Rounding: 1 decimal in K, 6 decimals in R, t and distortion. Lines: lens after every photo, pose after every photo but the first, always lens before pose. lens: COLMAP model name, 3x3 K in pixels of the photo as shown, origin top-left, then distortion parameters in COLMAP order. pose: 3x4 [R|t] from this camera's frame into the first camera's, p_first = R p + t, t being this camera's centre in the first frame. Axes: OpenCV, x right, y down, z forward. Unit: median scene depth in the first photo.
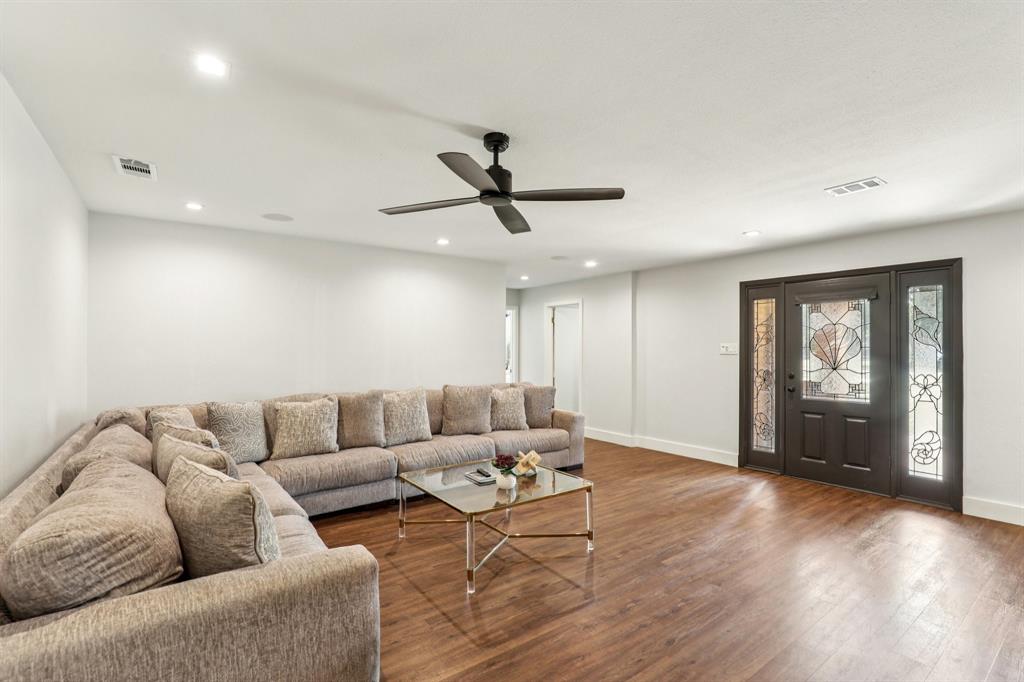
lens RADIAL K [[469.4, 0, 514.6], [0, 469.4, 347.7], [0, 0, 1]] dist [-0.023656, 0.000307]
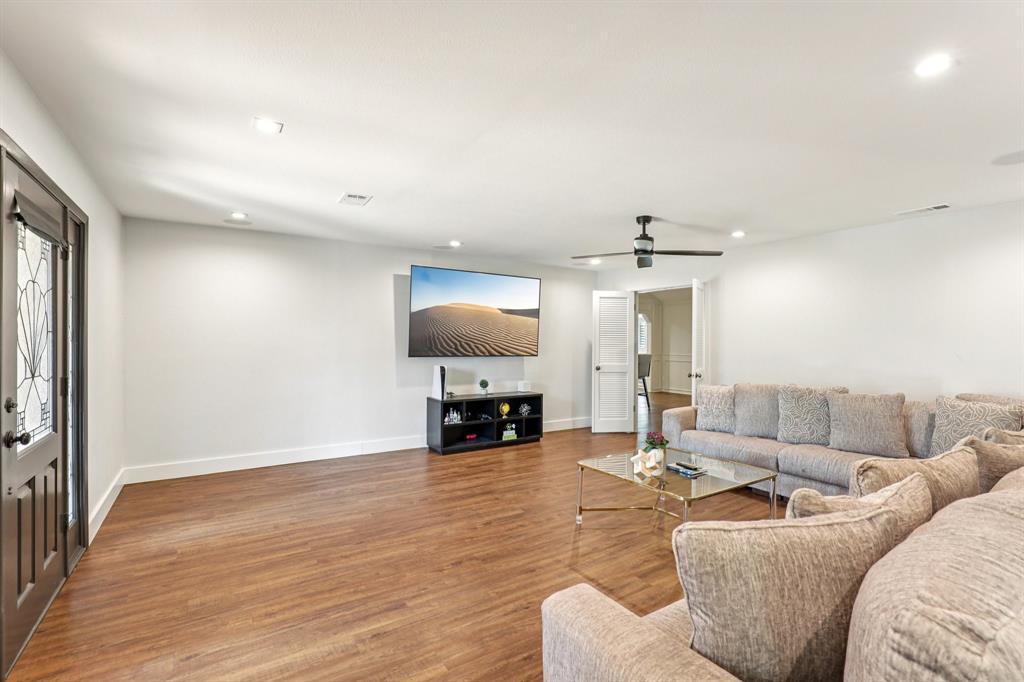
lens RADIAL K [[469.4, 0, 514.6], [0, 469.4, 347.7], [0, 0, 1]] dist [-0.023656, 0.000307]
pose [[-0.998726, -0.009752, 0.049503, 0.230080], [-0.009582, 0.999947, 0.003669, 0.013434], [-0.049537, 0.003190, -0.998767, 1.842595]]
